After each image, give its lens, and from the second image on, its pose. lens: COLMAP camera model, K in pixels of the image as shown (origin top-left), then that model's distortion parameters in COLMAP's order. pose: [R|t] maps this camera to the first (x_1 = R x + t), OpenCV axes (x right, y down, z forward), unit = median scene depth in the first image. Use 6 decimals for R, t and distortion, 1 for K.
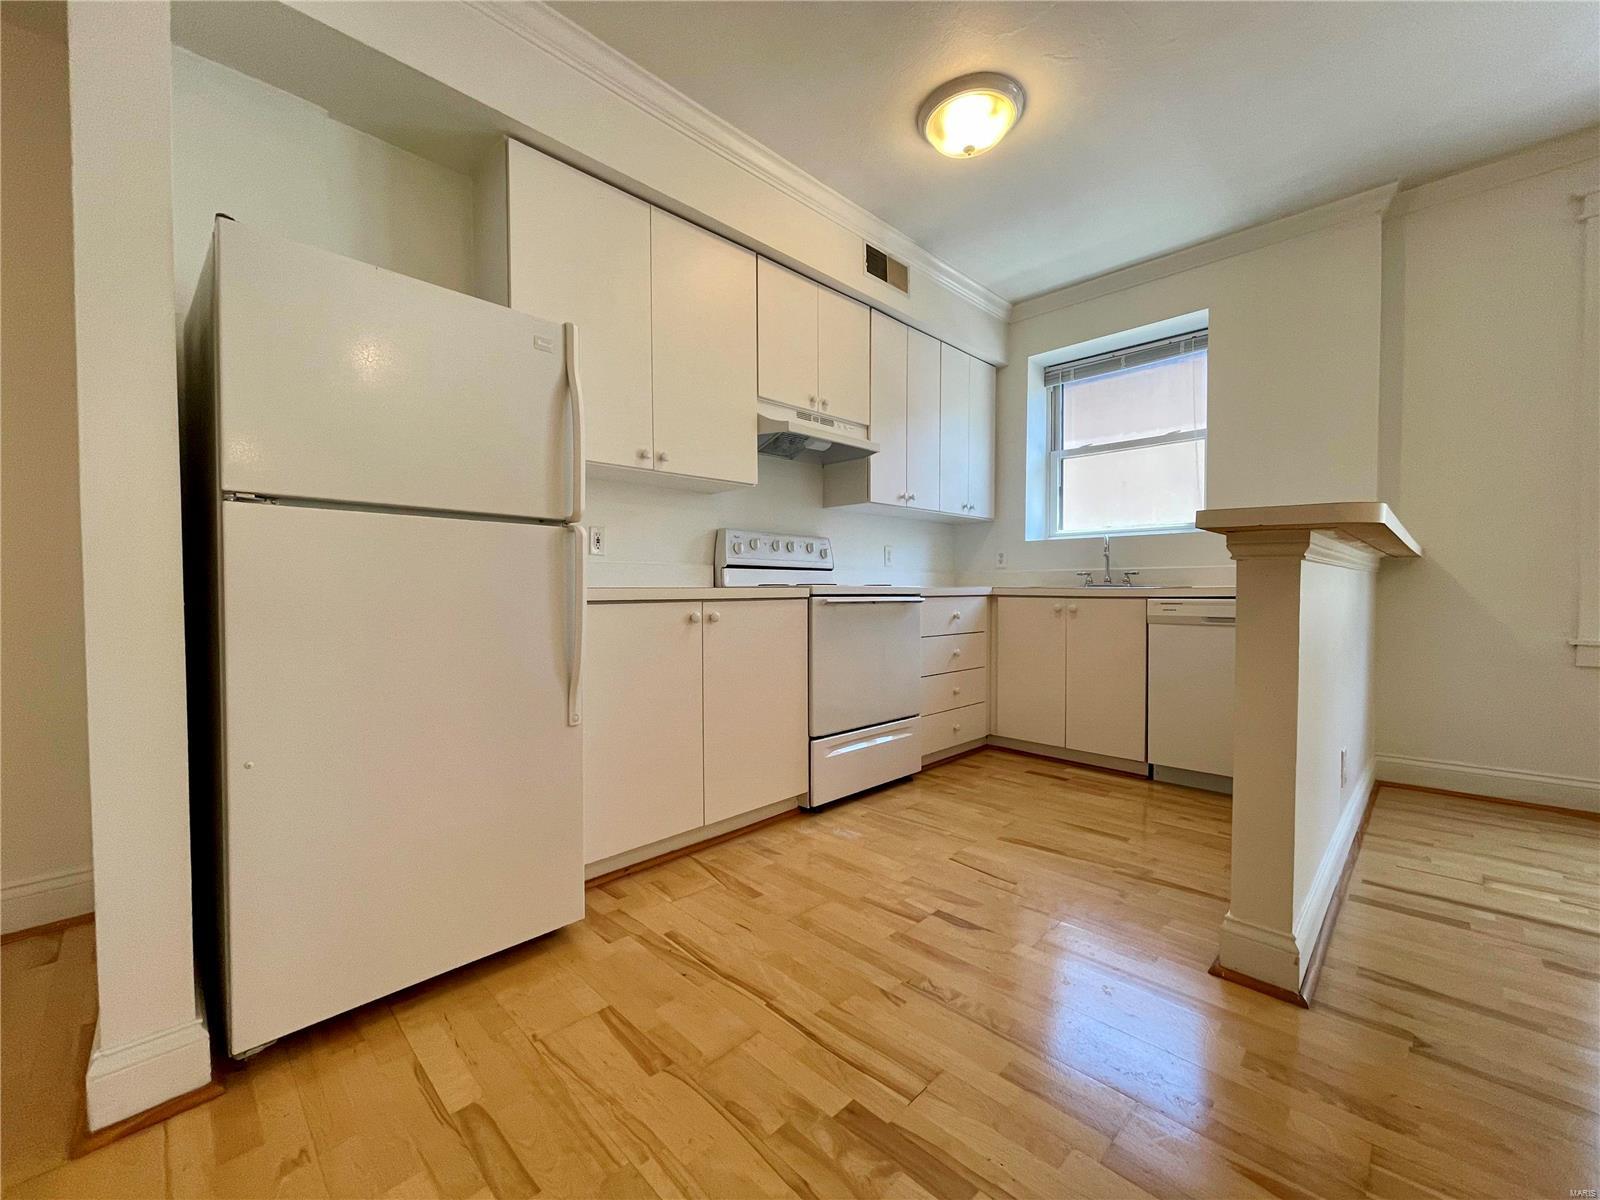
lens RADIAL K [[649.5, 0, 789.1], [0, 649.5, 605.7], [0, 0, 1]] dist [0.000798, -0.000024]
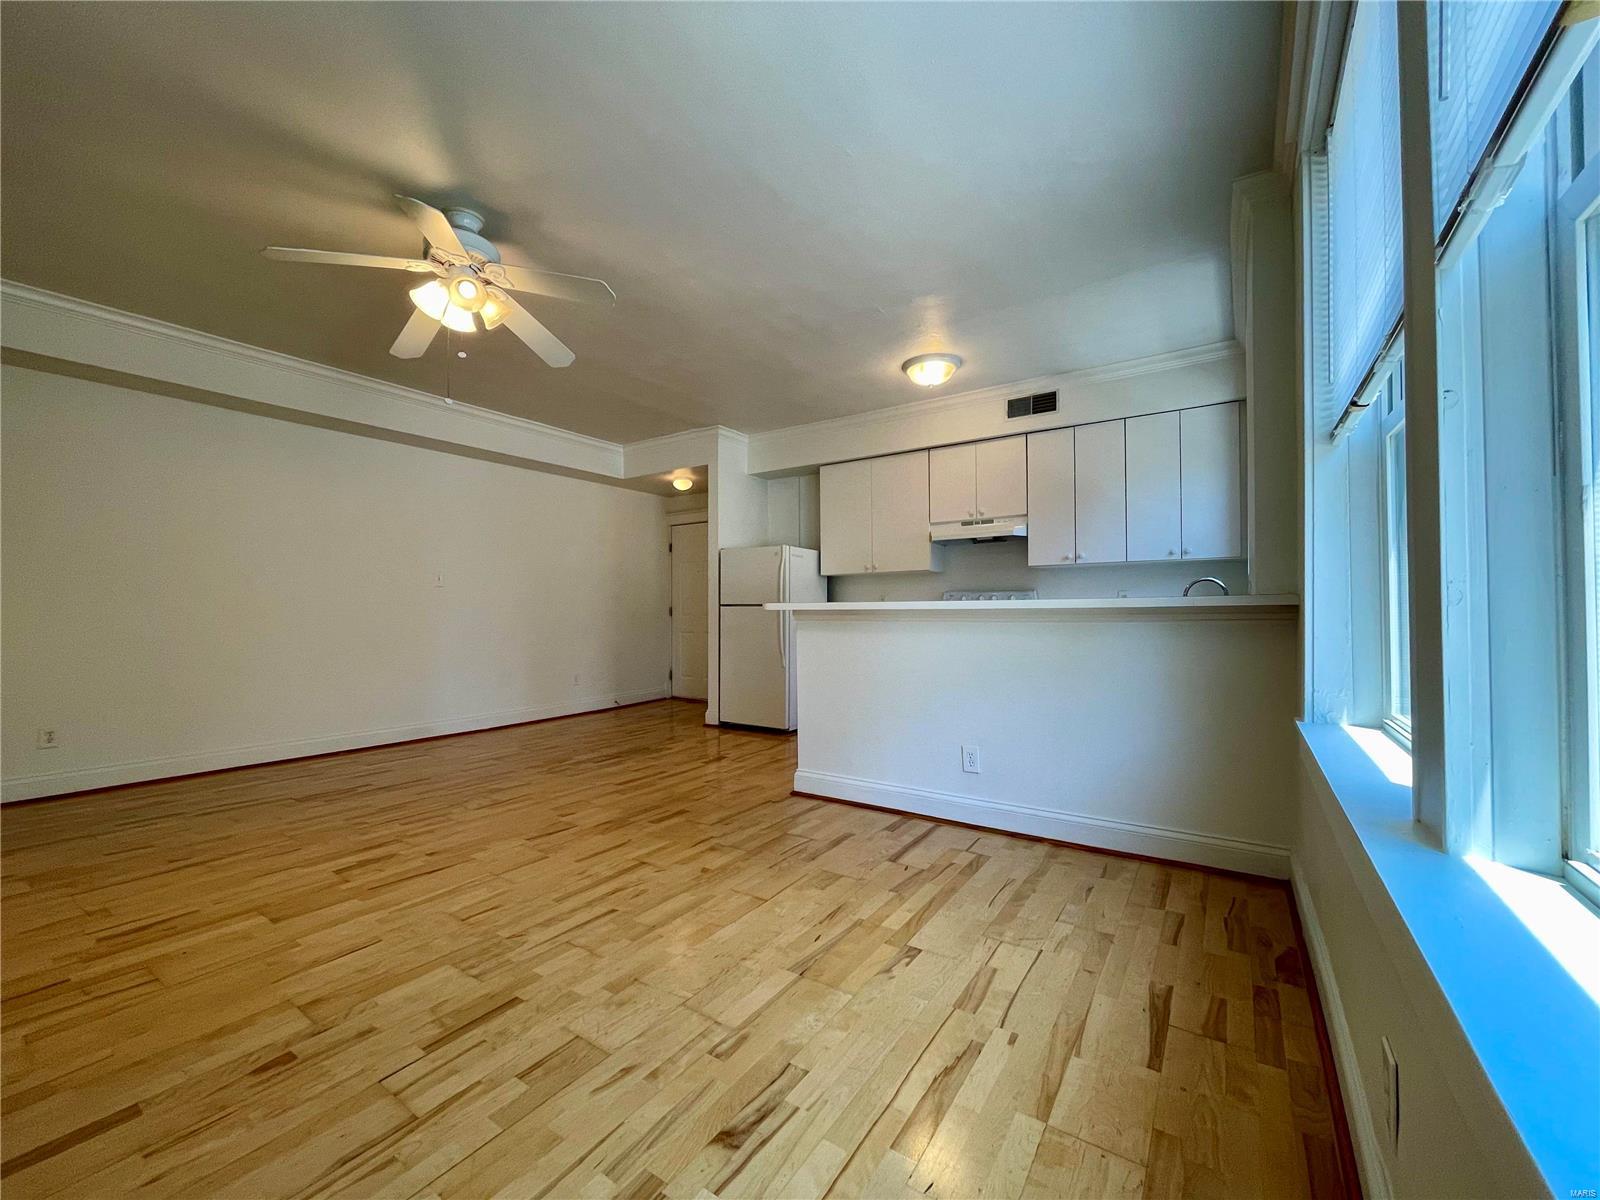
lens RADIAL K [[649.5, 0, 789.1], [0, 649.5, 605.7], [0, 0, 1]] dist [0.000798, -0.000024]
pose [[0.184127, -0.006339, -0.982882, 1.607941], [-0.023794, 0.999657, -0.010904, -0.050165], [0.982614, 0.025394, 0.183913, 0.240904]]
